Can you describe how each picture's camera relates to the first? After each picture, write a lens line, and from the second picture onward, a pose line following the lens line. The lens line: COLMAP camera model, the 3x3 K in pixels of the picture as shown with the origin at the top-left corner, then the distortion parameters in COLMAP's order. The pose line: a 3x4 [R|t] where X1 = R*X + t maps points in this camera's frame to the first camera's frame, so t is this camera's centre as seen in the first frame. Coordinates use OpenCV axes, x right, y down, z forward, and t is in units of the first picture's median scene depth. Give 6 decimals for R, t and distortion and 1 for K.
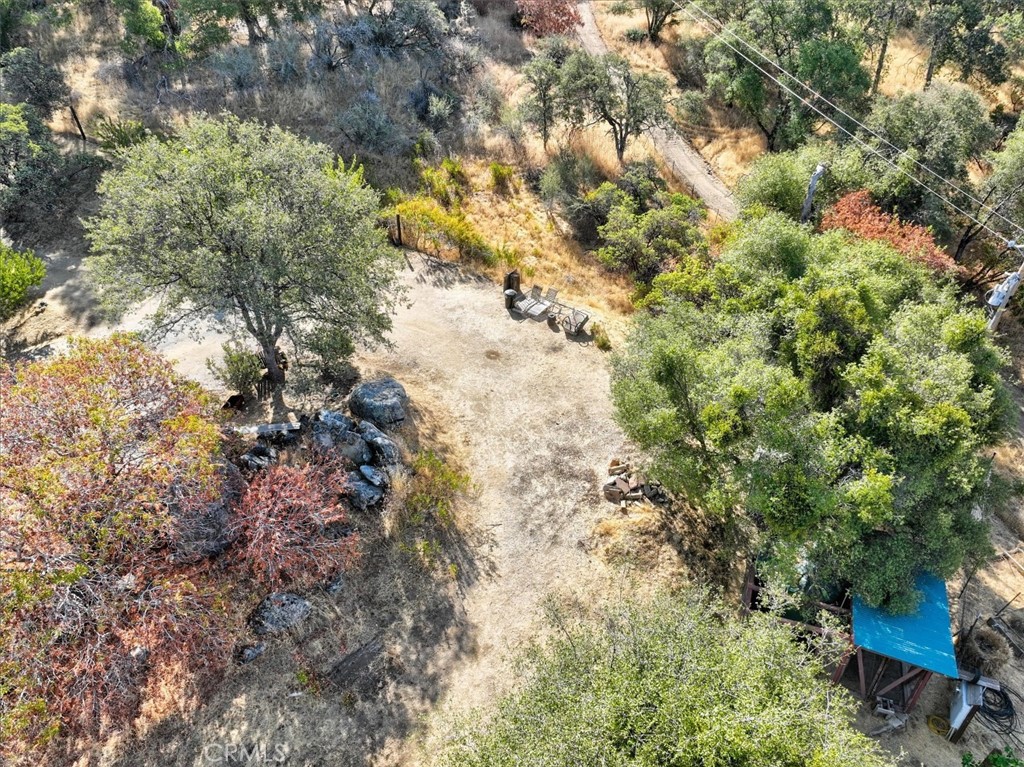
lens RADIAL K [[741.9, 0, 509.8], [0, 741.9, 382.7], [0, 0, 1]] dist [0.005958, 0.020989]
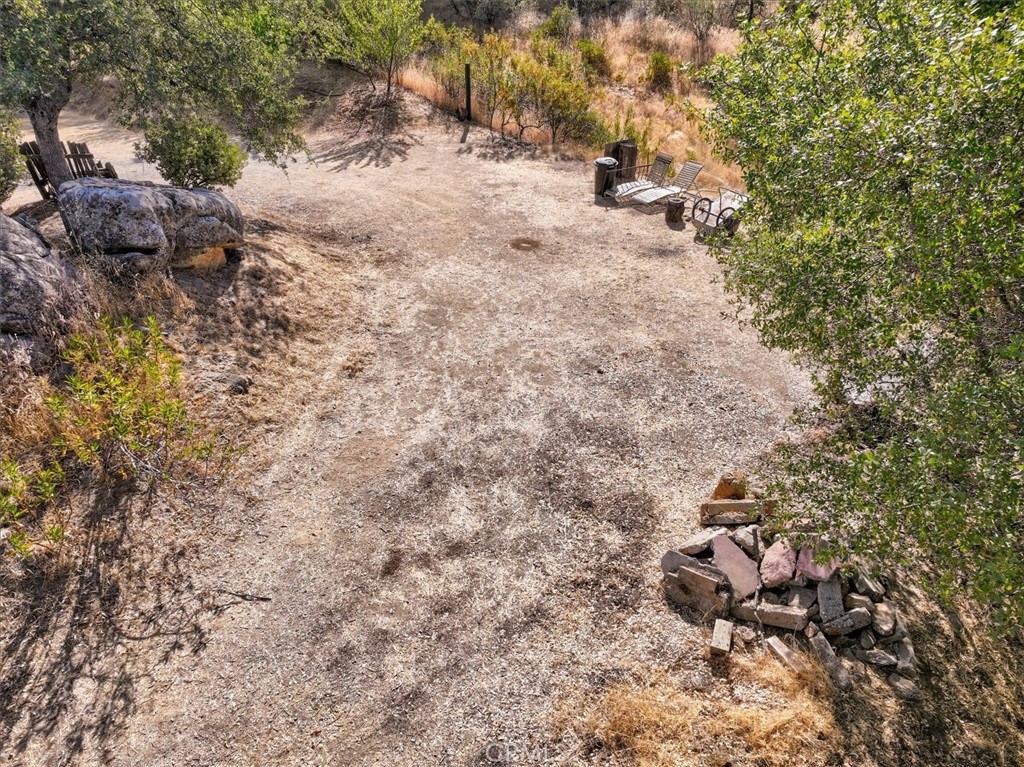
lens RADIAL K [[741.9, 0, 514.9], [0, 741.9, 384.3], [0, 0, 1]] dist [0.005958, 0.020989]
pose [[0.954763, 0.166072, -0.246671, 0.118826], [-0.187749, 0.979932, -0.066957, 0.096848], [0.230601, 0.110241, 0.966783, 0.643625]]
